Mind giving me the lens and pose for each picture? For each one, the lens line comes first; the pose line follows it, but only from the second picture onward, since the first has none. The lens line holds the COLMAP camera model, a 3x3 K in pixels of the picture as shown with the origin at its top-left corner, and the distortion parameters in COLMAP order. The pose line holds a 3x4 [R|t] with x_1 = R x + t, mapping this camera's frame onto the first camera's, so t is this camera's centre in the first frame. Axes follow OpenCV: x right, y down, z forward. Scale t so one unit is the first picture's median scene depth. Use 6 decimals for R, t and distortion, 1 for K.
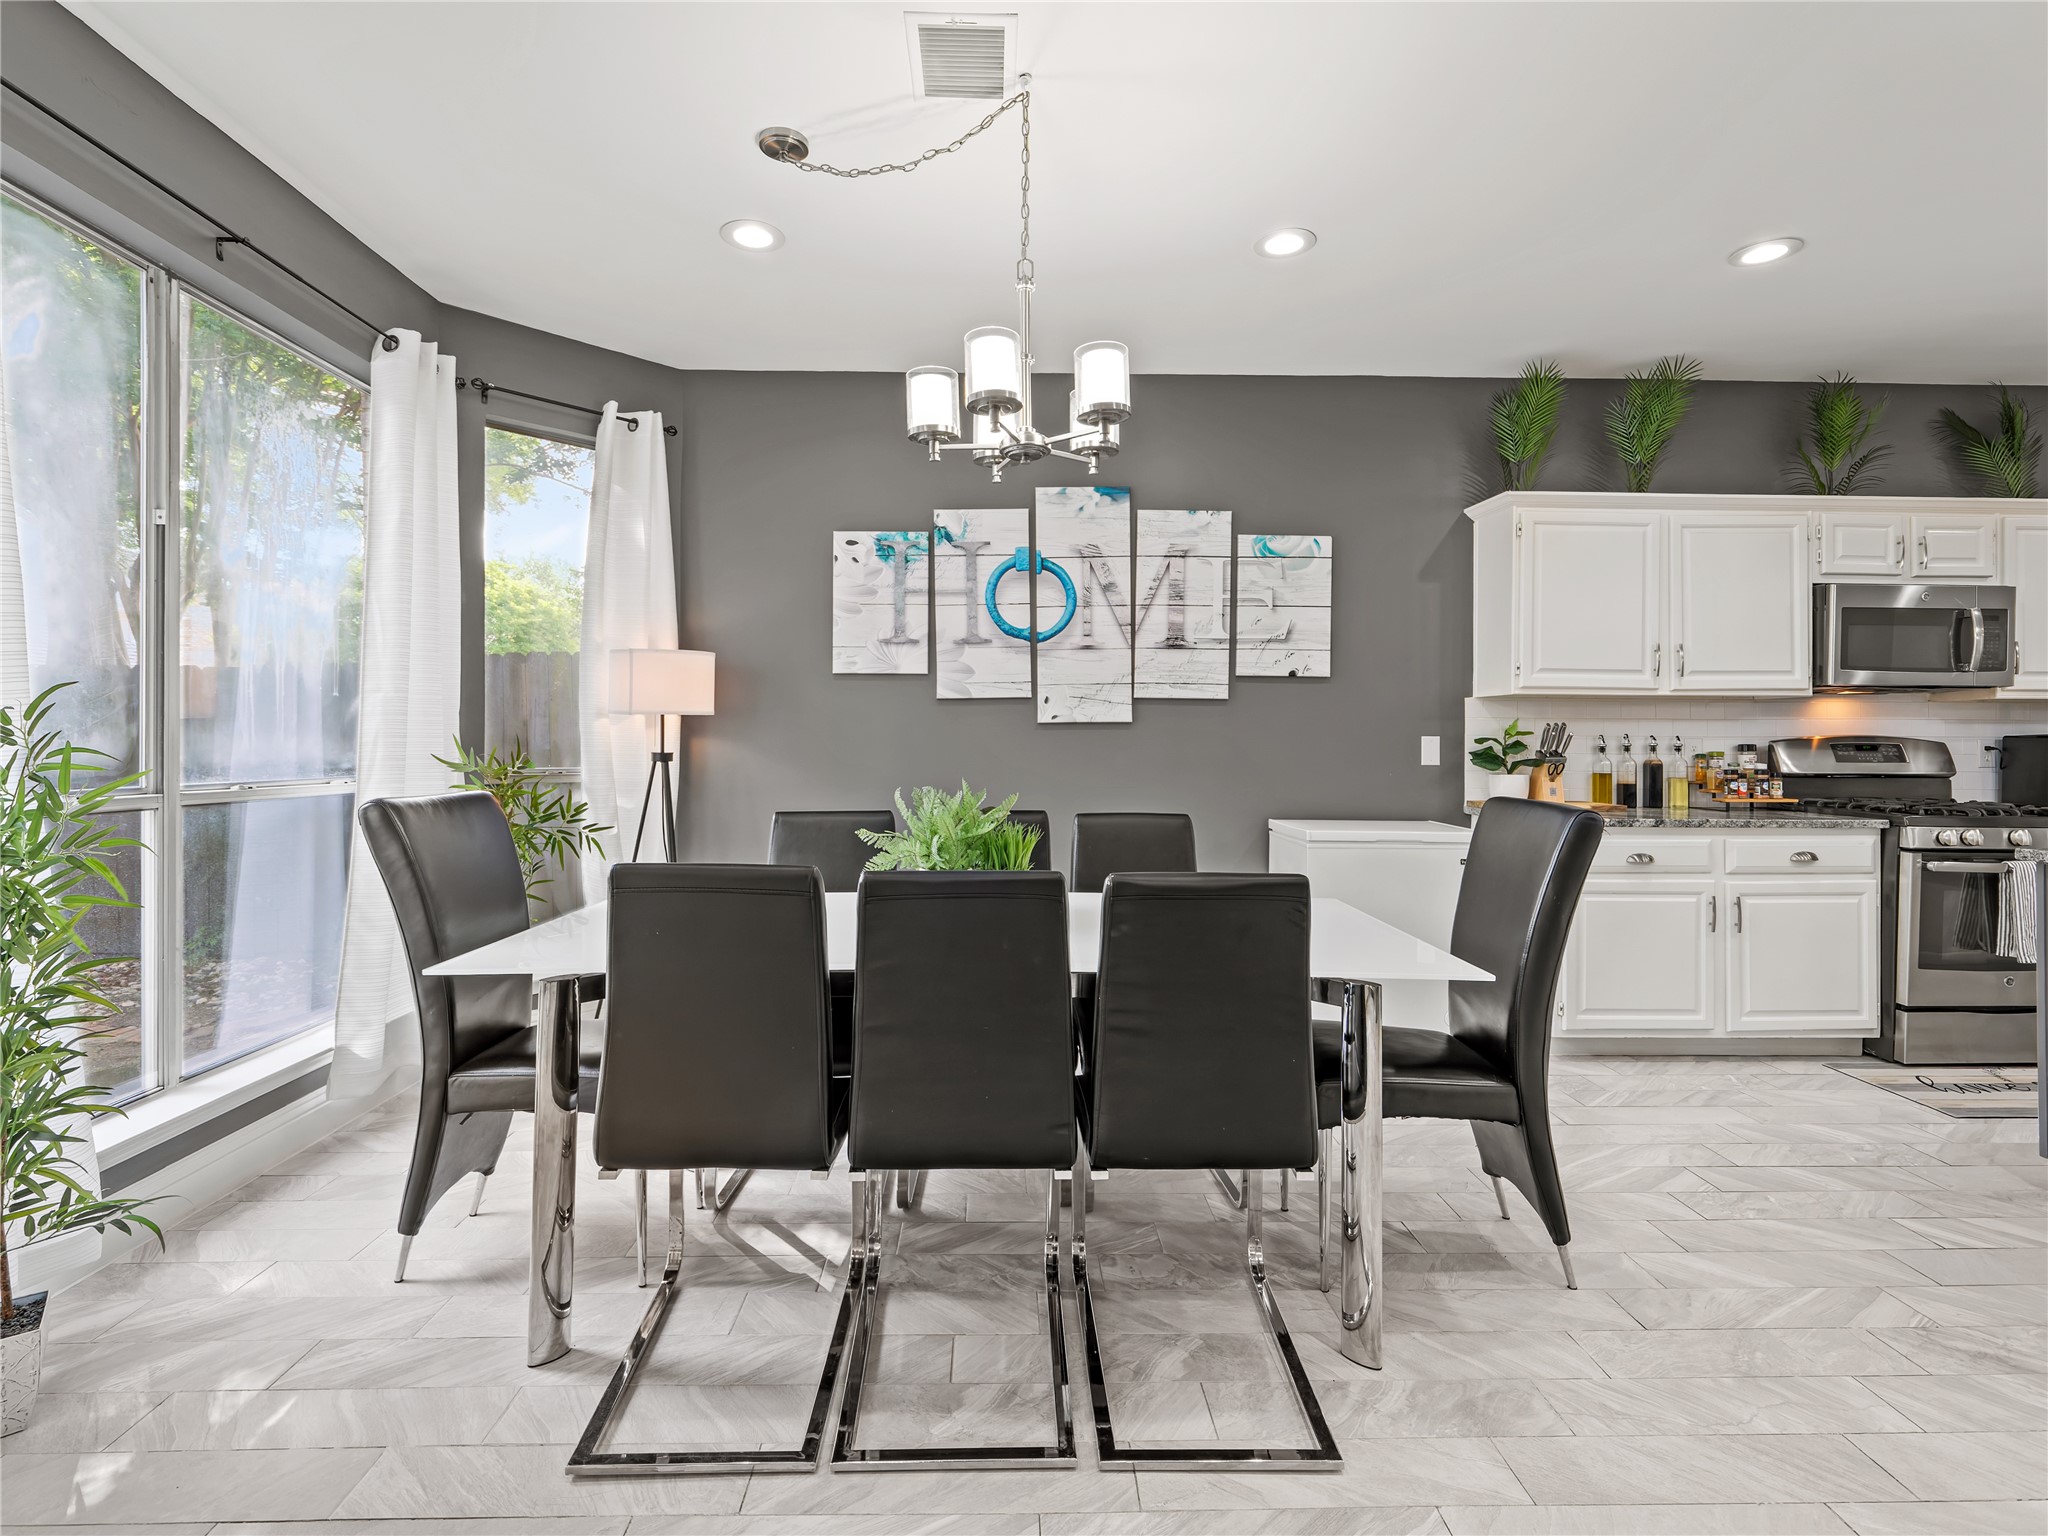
lens RADIAL K [[994.9, 0, 1035.6], [0, 994.9, 738.0], [0, 0, 1]] dist [-0.000238, -0.001010]
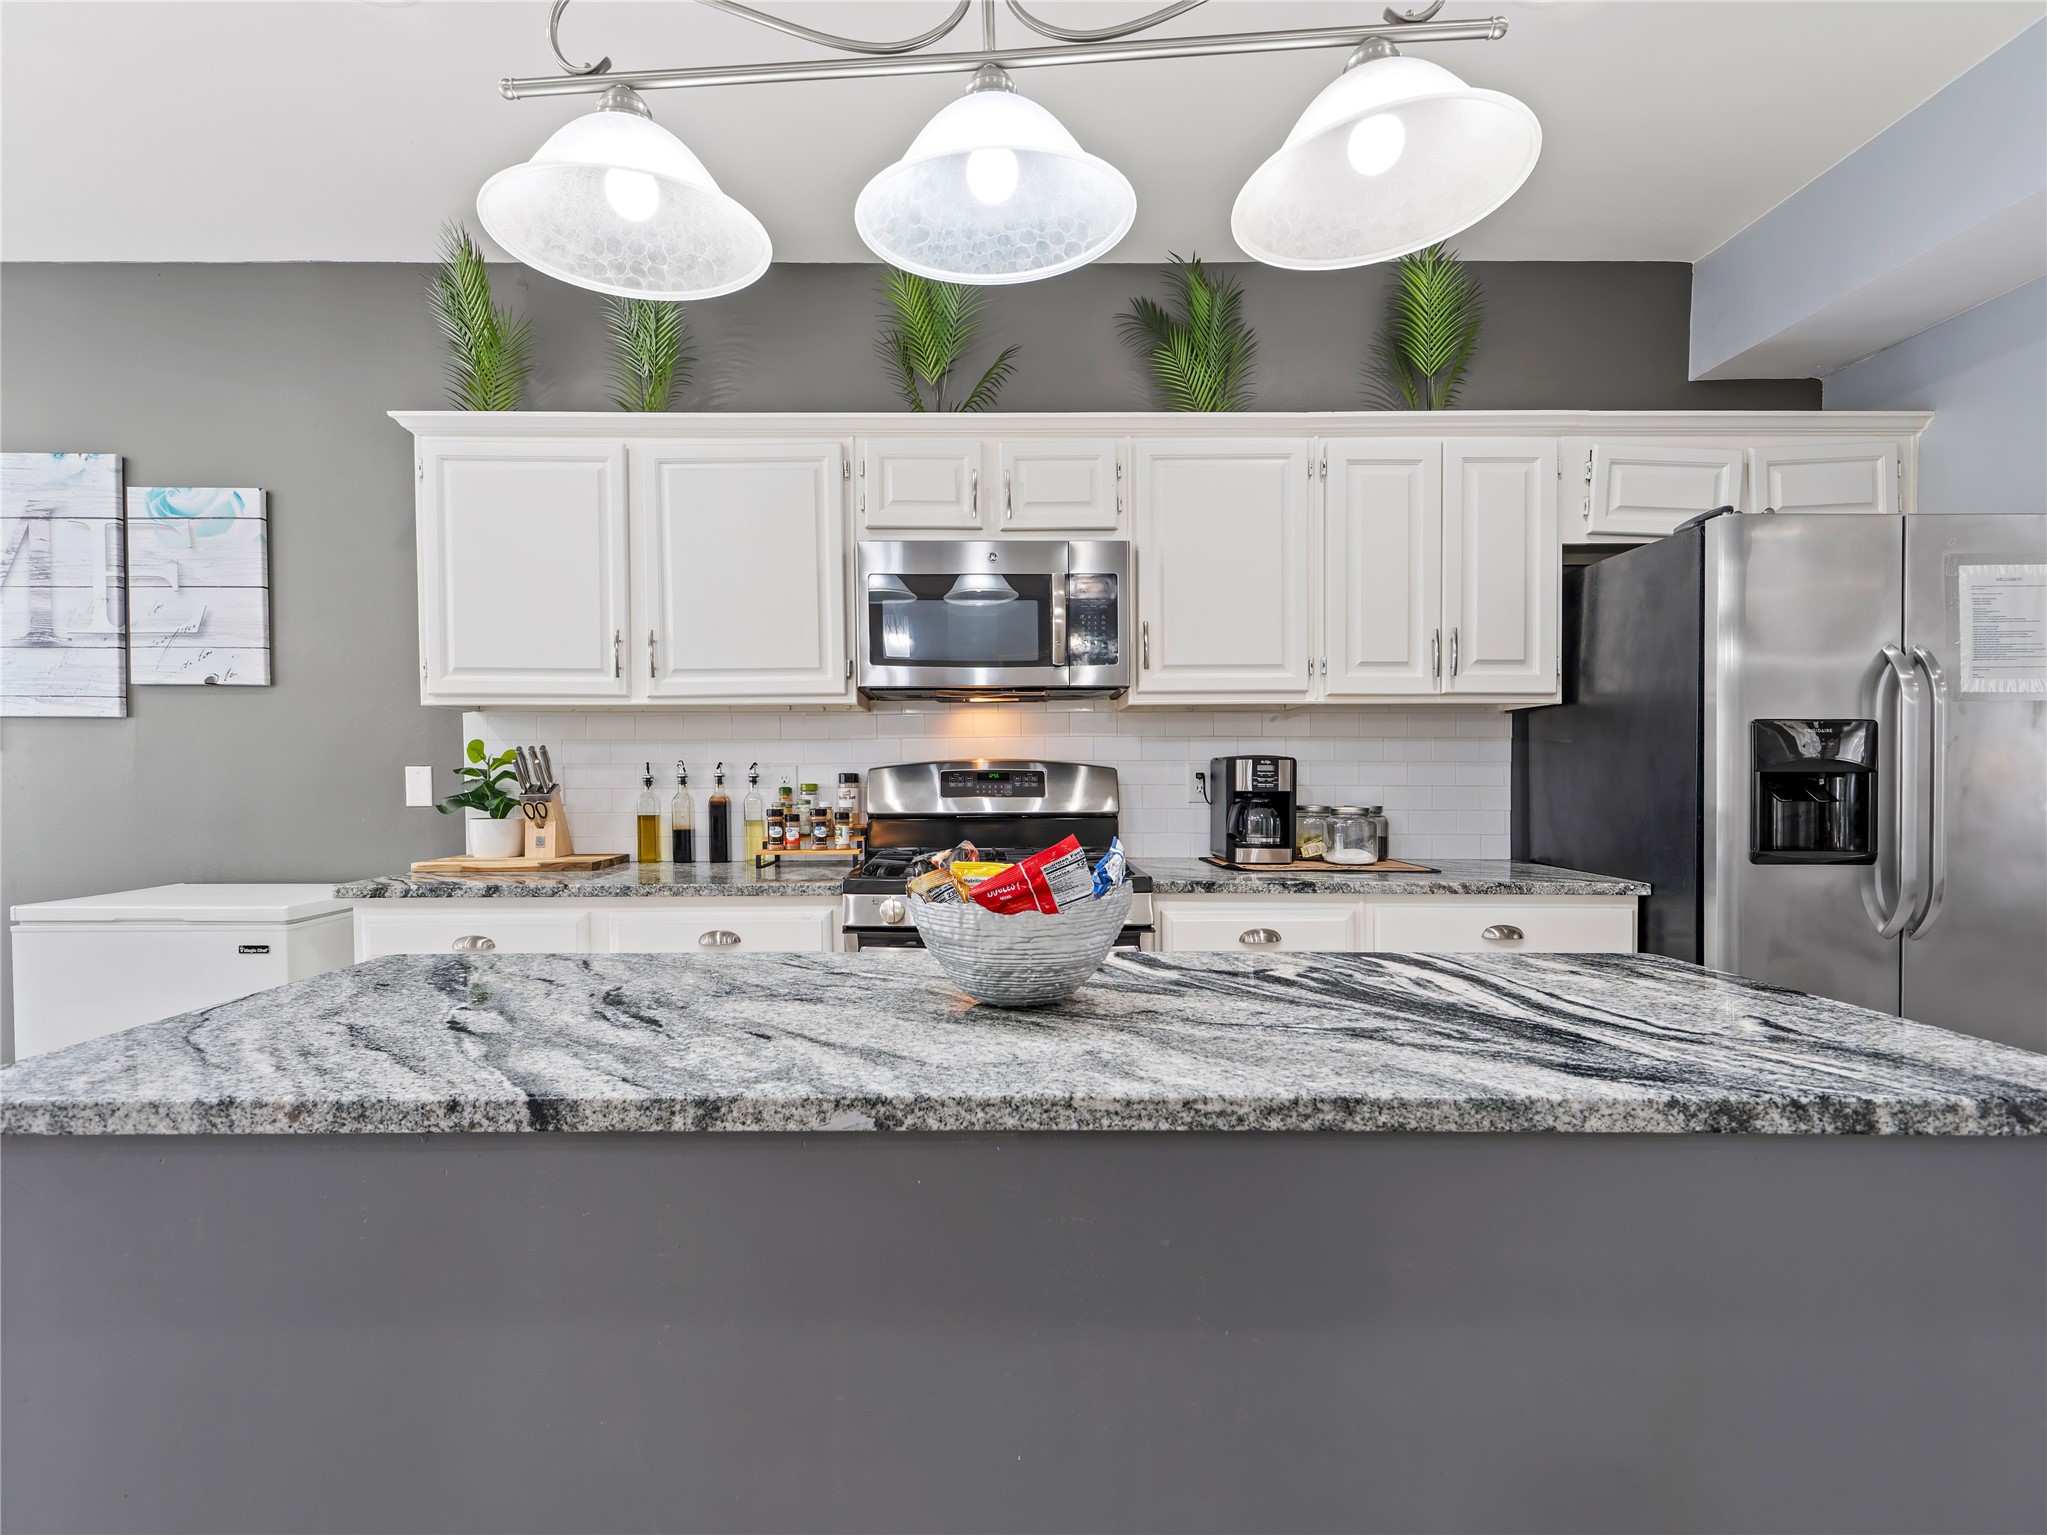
lens RADIAL K [[994.4, 0, 999.4], [0, 994.4, 795.0], [0, 0, 1]] dist [-0.000238, -0.001010]
pose [[0.999943, -0.008866, -0.005883, 0.836855], [0.008990, 0.999731, 0.021397, 0.007809], [0.005692, -0.021448, 0.999754, 0.283957]]
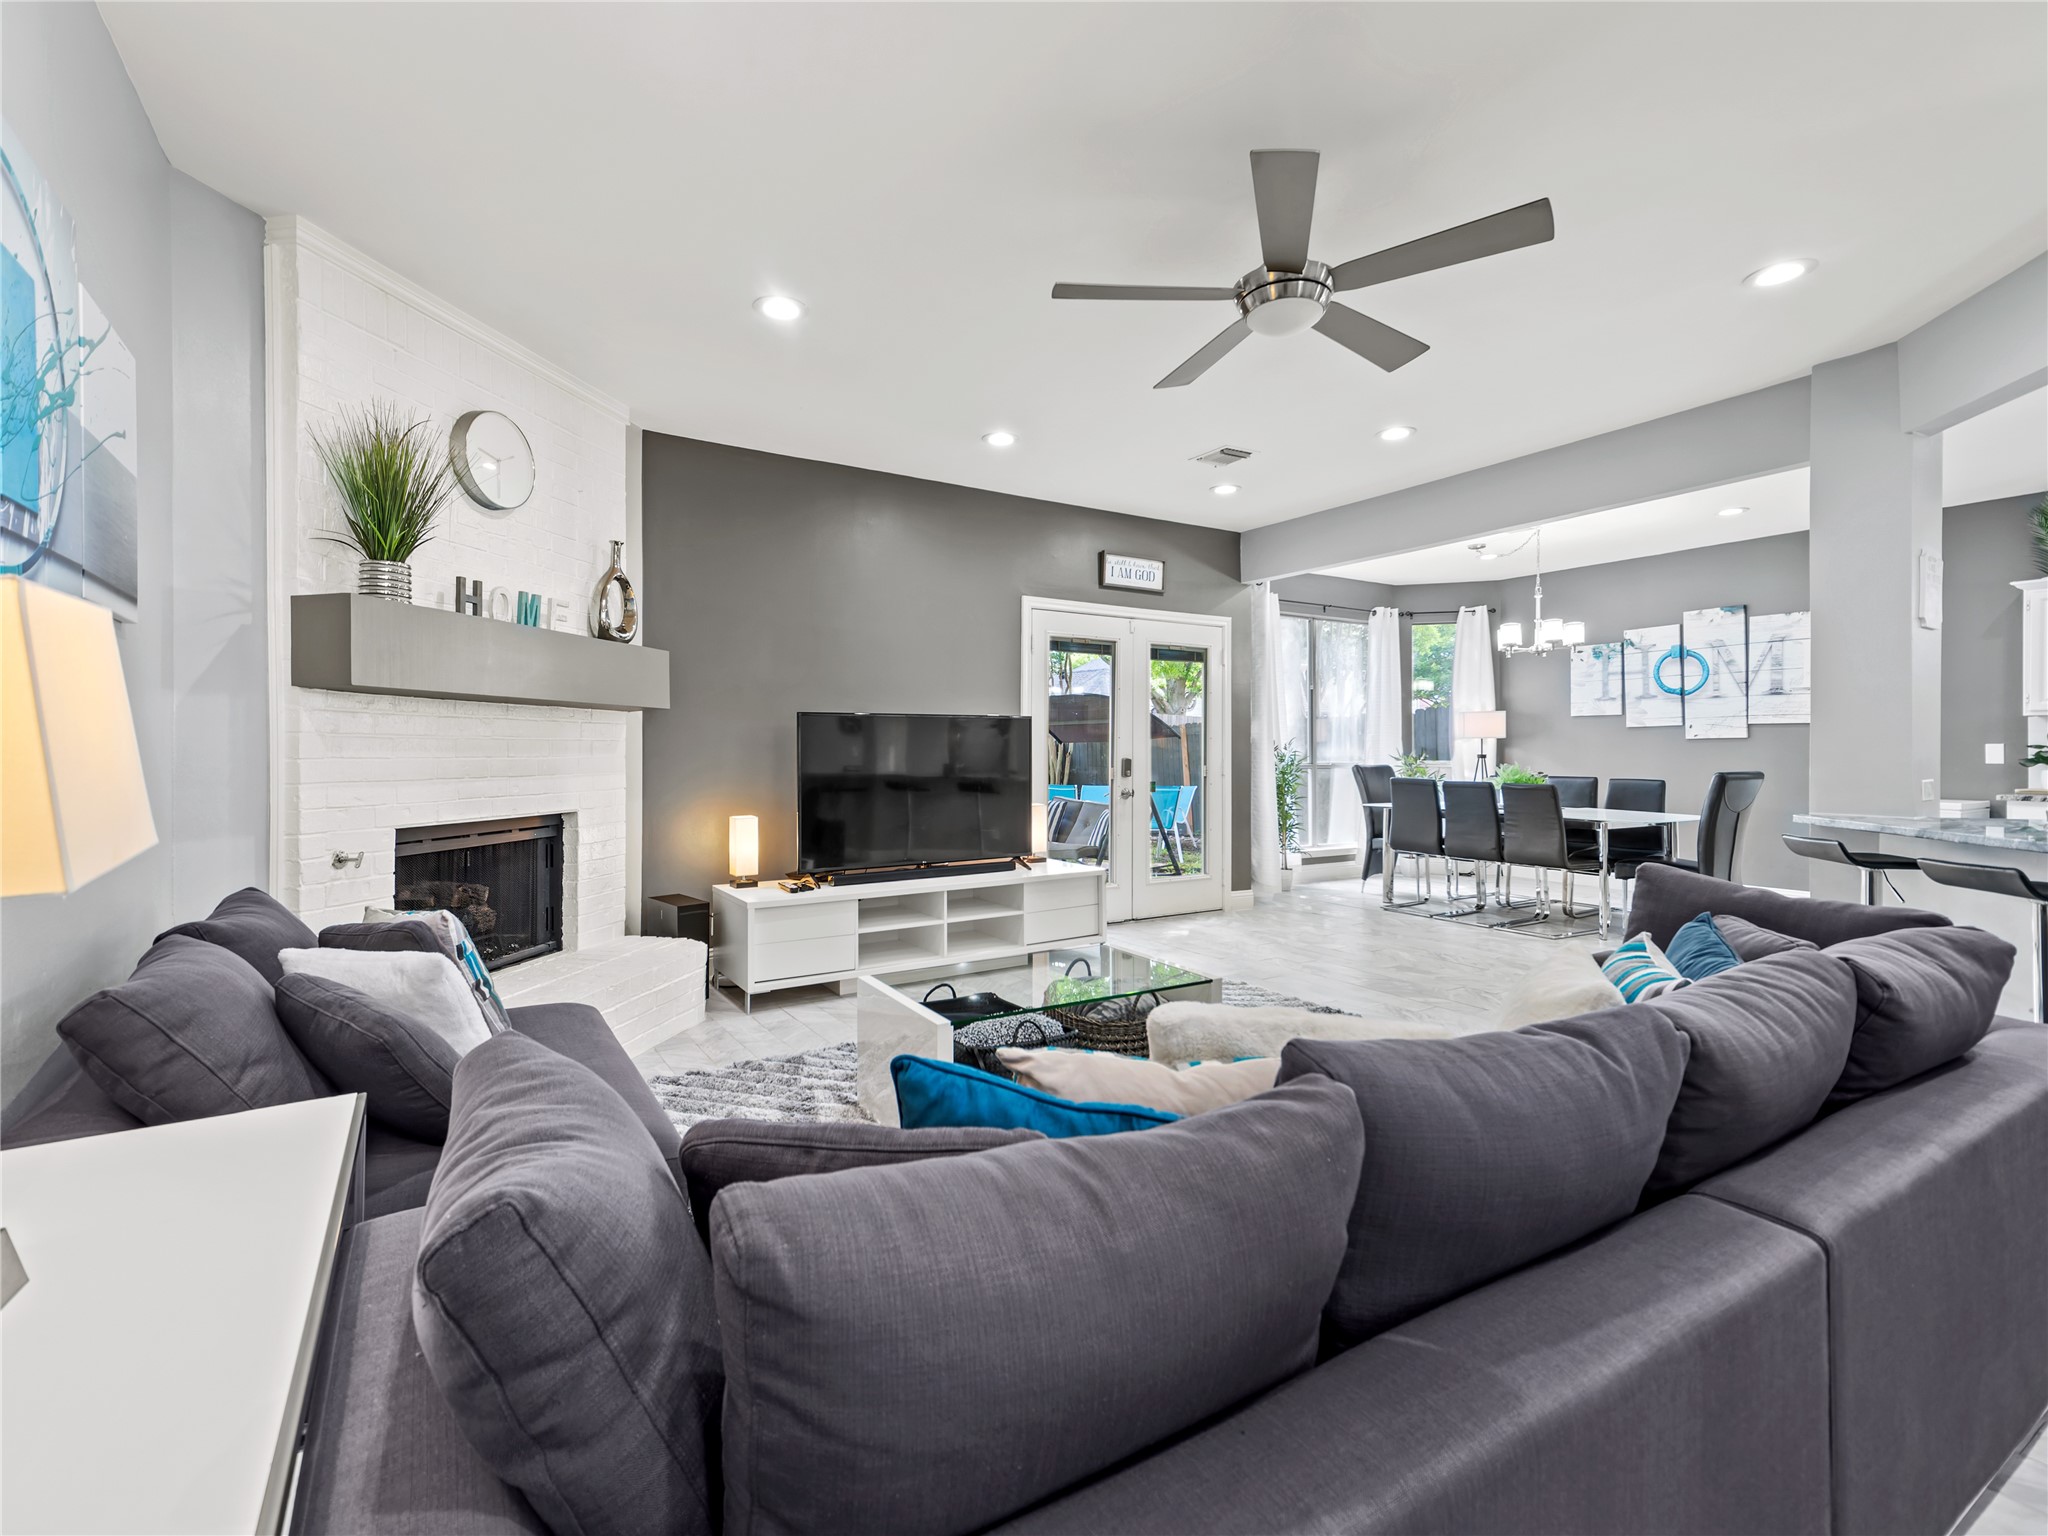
lens RADIAL K [[953.7, 0, 1023.1], [0, 953.7, 754.2], [0, 0, 1]] dist [0.025112, -0.002196]
pose [[0.524111, -0.001533, -0.851648, 0.886036], [0.005865, 0.999981, 0.001809, 0.002720], [0.851630, -0.005943, 0.524110, -0.993960]]
